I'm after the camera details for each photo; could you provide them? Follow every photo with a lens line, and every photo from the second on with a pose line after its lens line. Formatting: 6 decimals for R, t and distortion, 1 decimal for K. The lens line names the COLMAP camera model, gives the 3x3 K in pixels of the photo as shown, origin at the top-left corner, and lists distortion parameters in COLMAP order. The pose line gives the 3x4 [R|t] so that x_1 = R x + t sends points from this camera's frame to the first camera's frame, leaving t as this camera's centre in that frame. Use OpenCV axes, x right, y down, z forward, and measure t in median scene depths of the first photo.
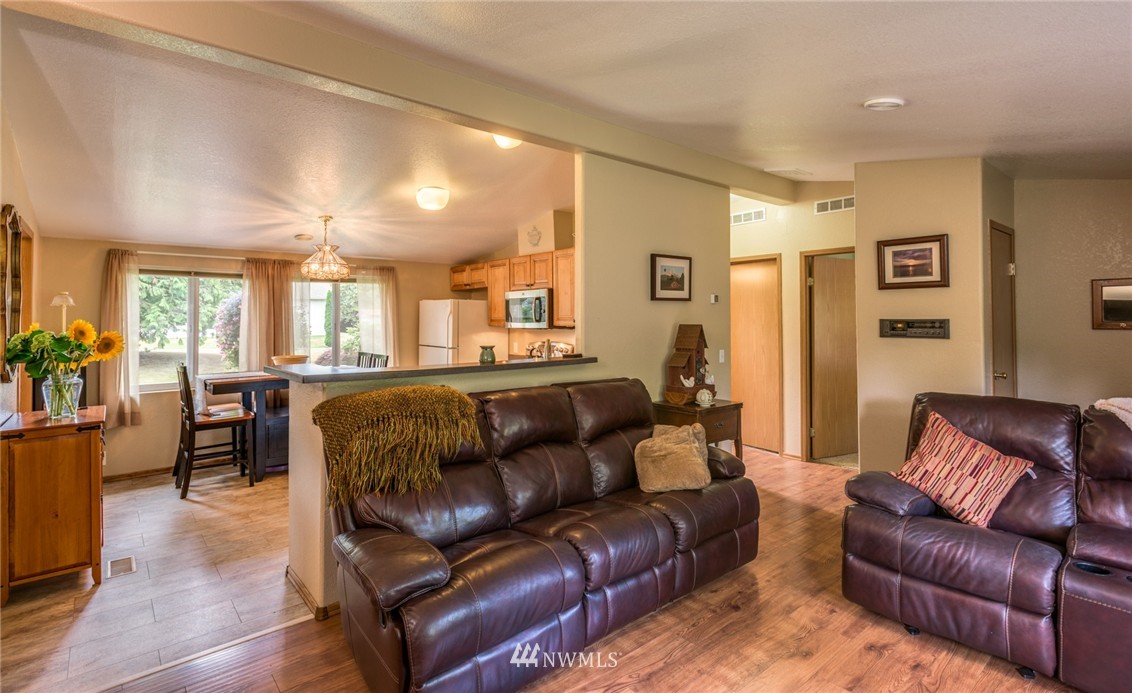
lens RADIAL K [[532.7, 0, 569.5], [0, 532.7, 329.8], [0, 0, 1]] dist [-0.001569, -0.000499]
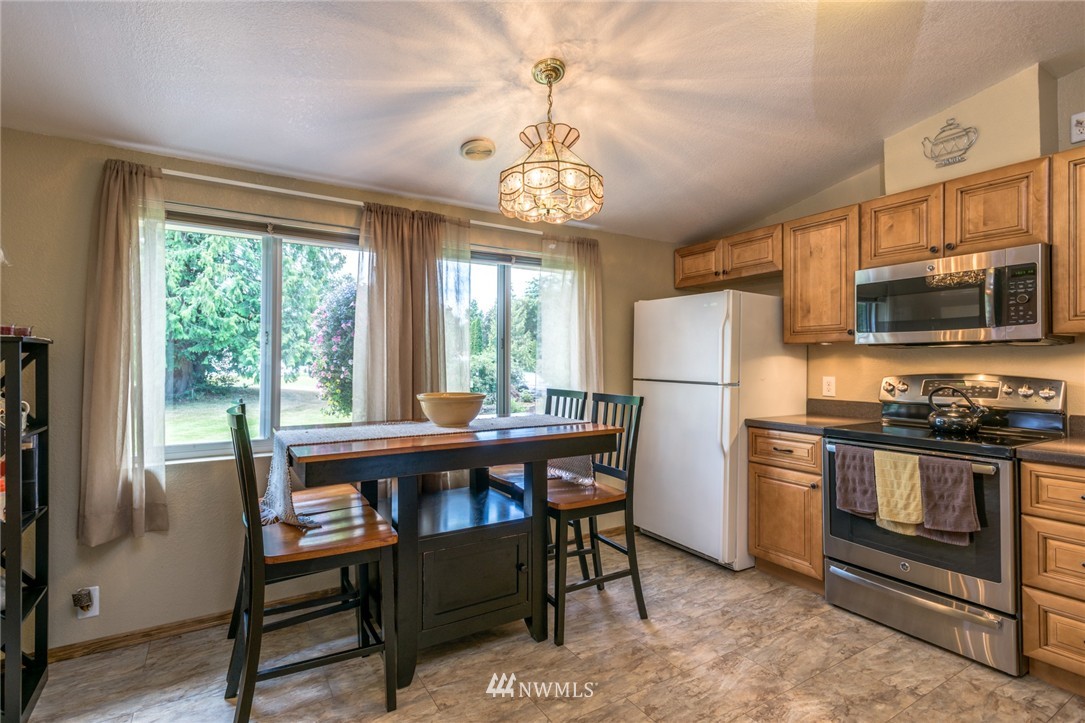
lens RADIAL K [[517.7, 0, 540.4], [0, 517.7, 359.3], [0, 0, 1]] dist [0.002324, -0.000341]
pose [[0.986628, 0.002038, -0.162976, -0.349174], [-0.005524, 0.999765, -0.020943, 0.023124], [0.162895, 0.021564, 0.986408, 0.520063]]
